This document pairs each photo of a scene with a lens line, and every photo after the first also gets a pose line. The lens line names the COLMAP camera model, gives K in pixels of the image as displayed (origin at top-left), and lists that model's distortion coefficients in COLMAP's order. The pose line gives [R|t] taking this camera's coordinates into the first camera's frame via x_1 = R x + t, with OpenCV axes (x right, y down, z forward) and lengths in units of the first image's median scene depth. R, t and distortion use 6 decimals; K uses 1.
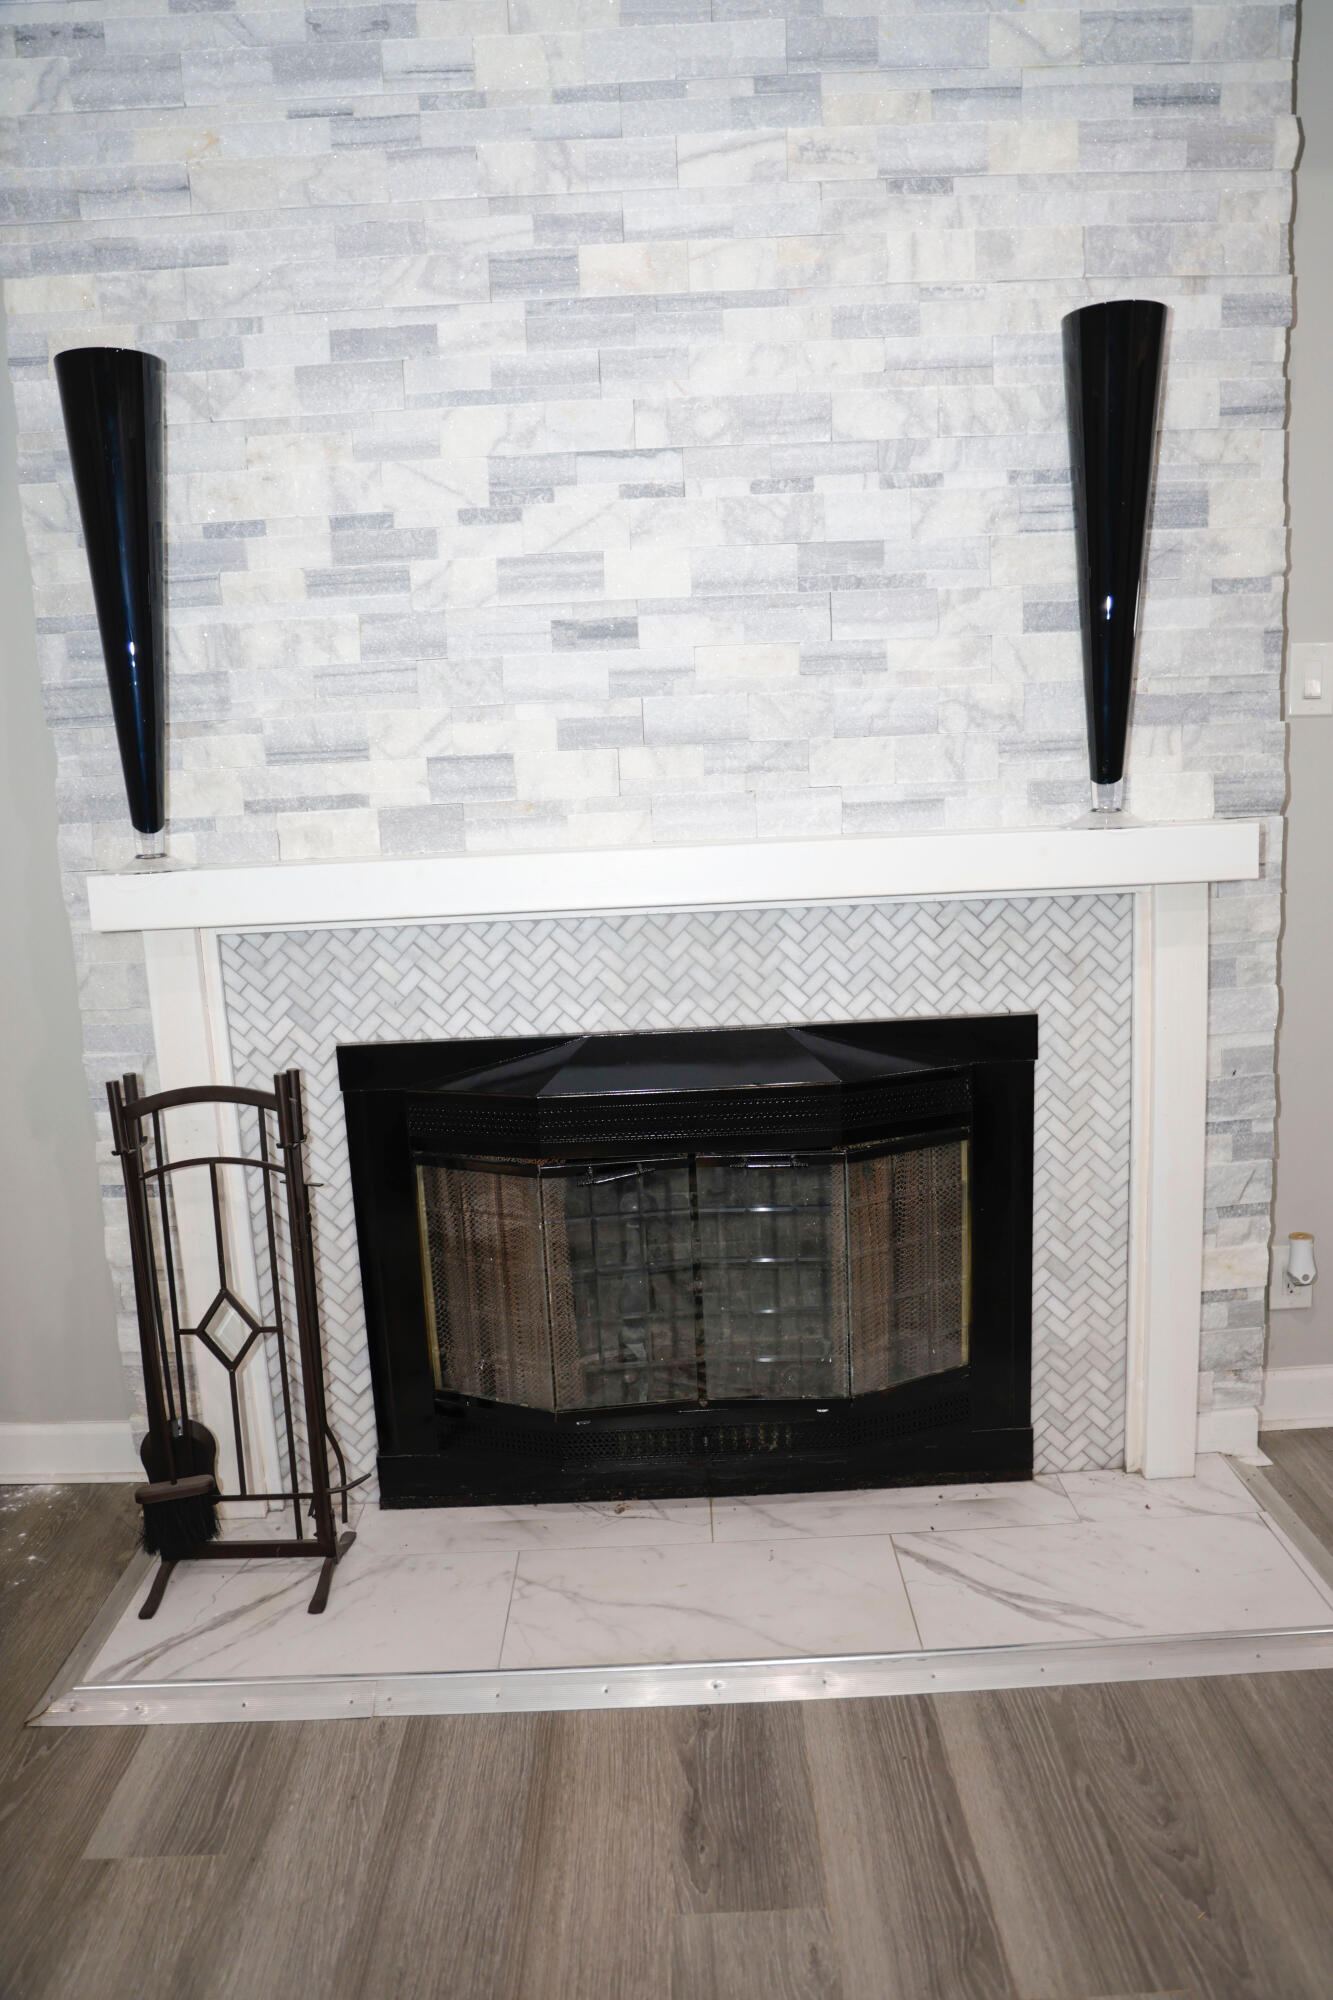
lens RADIAL K [[1525.2, 0, 666.5], [0, 1525.2, 1000.0], [0, 0, 1]] dist [-0.079940, 0.105357]
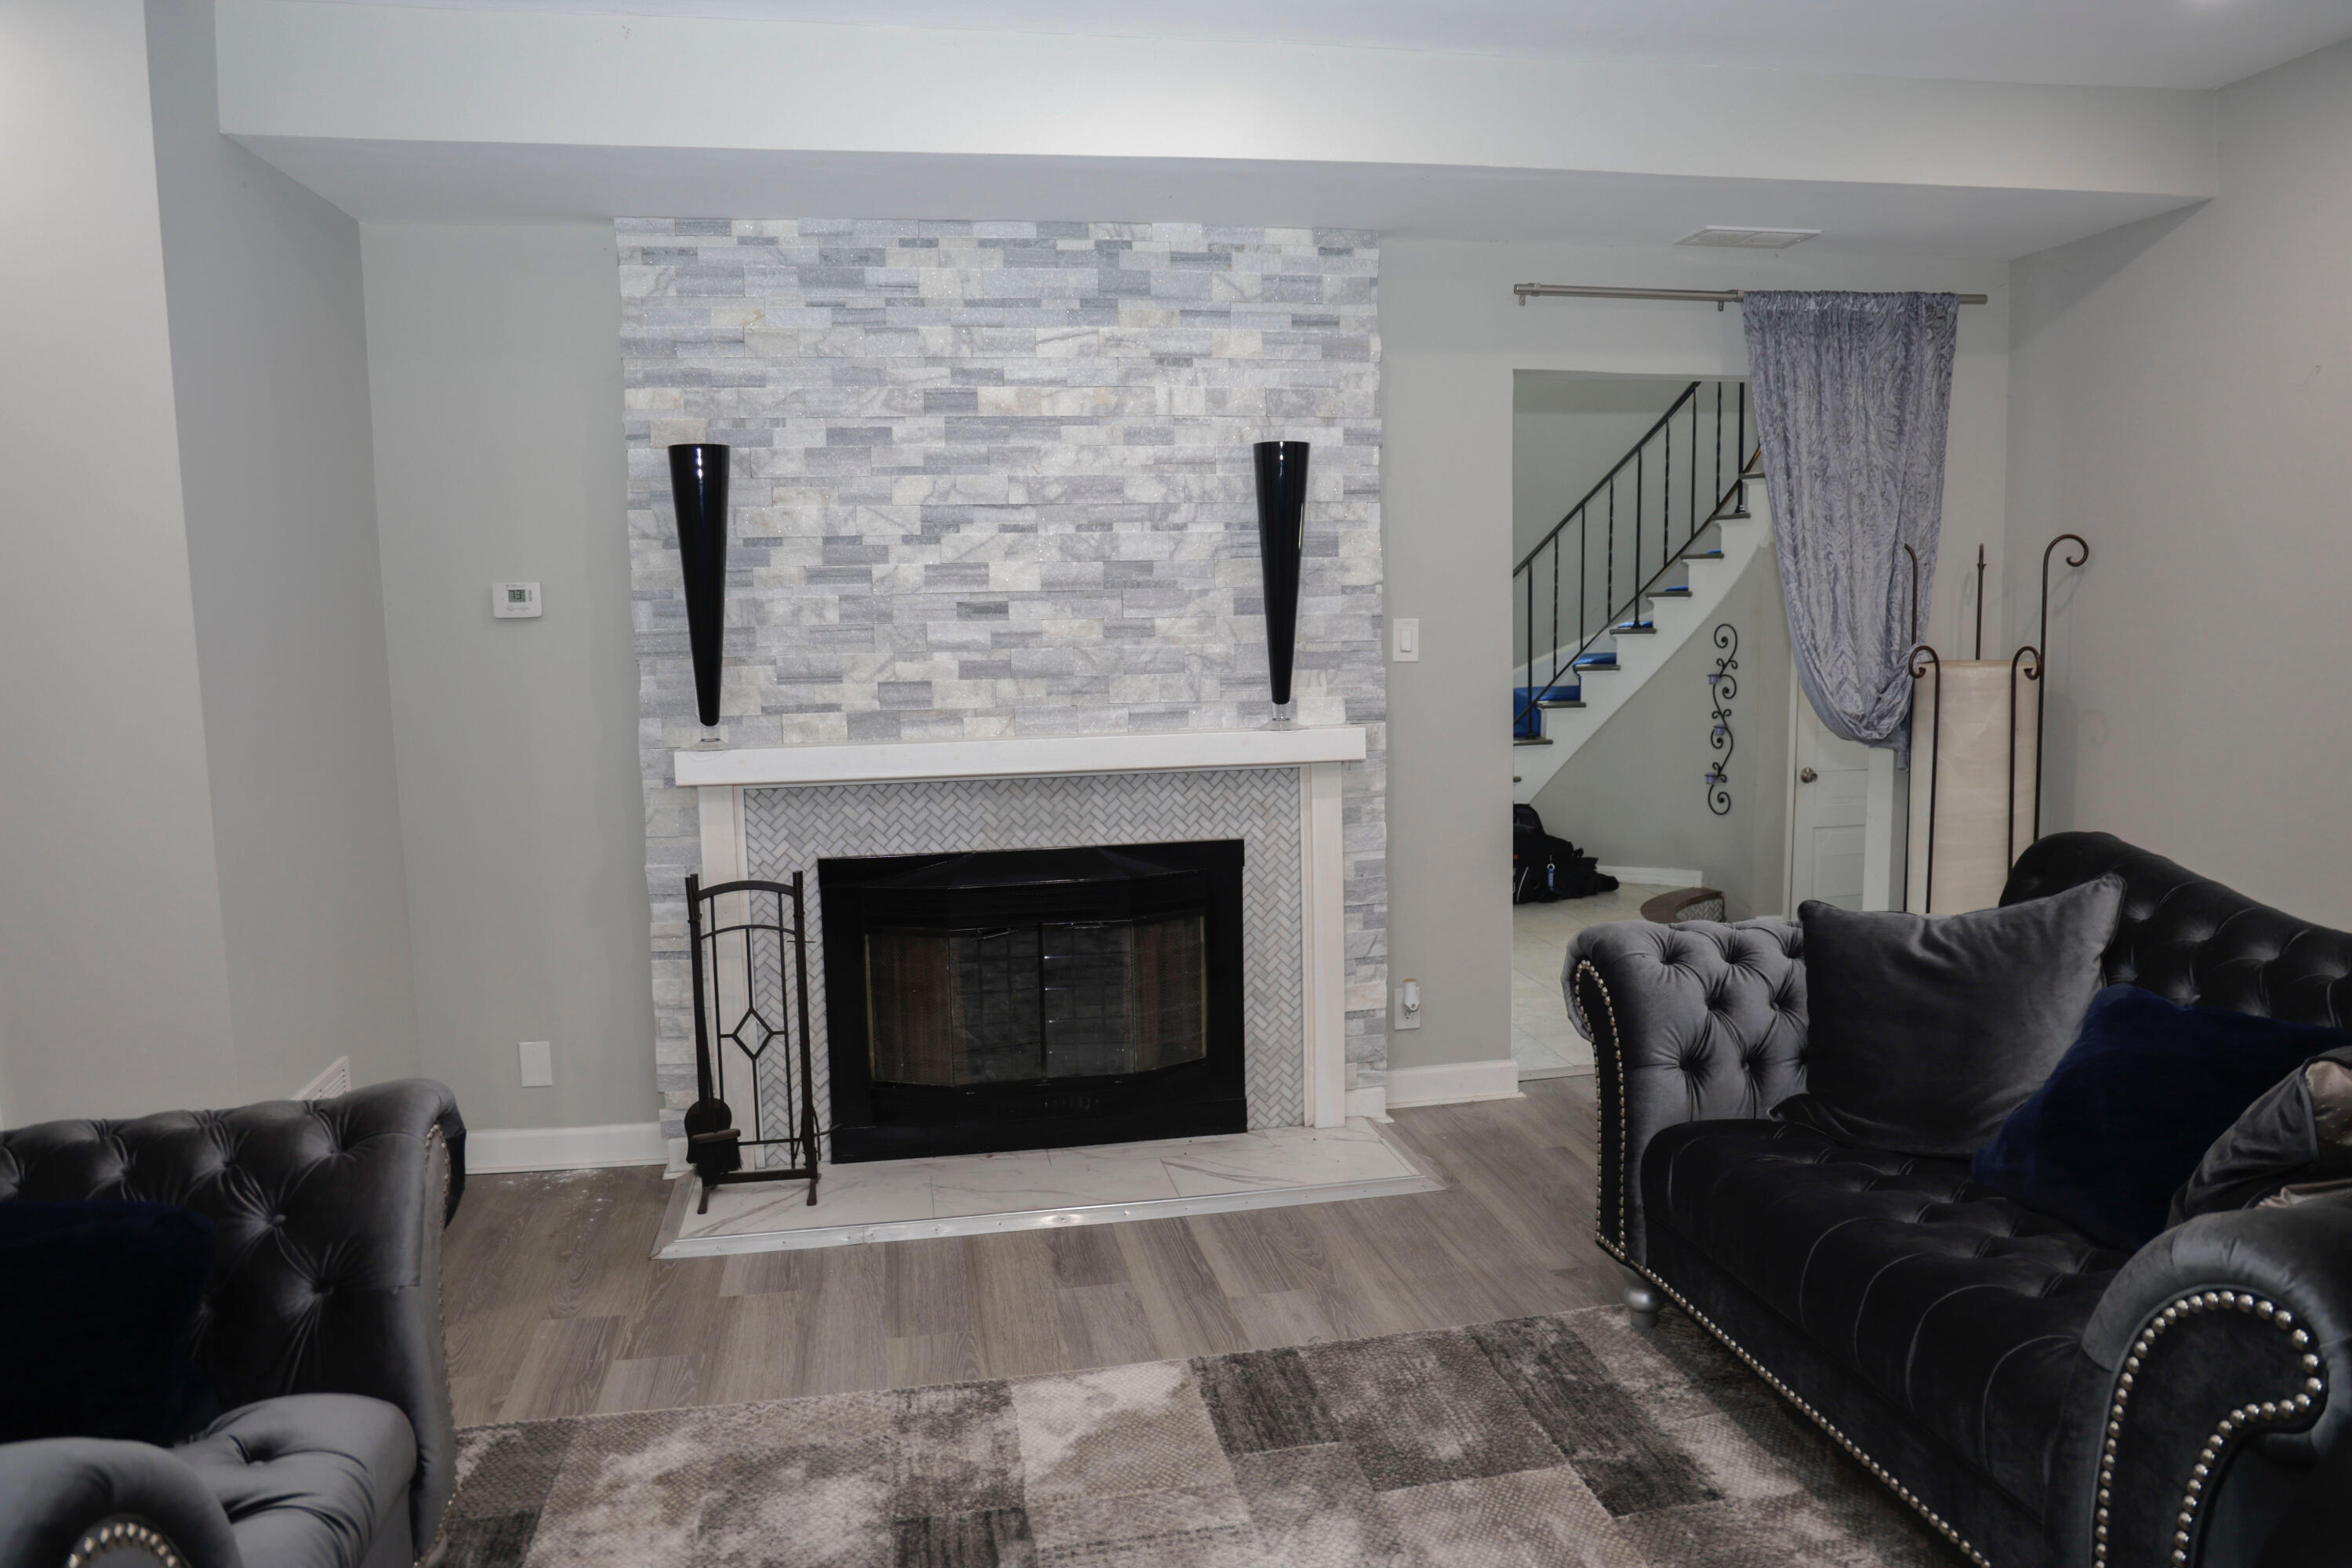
lens RADIAL K [[1573.8, 0, 1176.0], [0, 1573.8, 784.0], [0, 0, 1]] dist [0.257996, 0.000008]
pose [[0.986000, 0.004758, 0.166677, -0.129272], [0.006246, 0.997837, -0.065435, 0.066251], [-0.166627, 0.065560, 0.983838, -0.755204]]
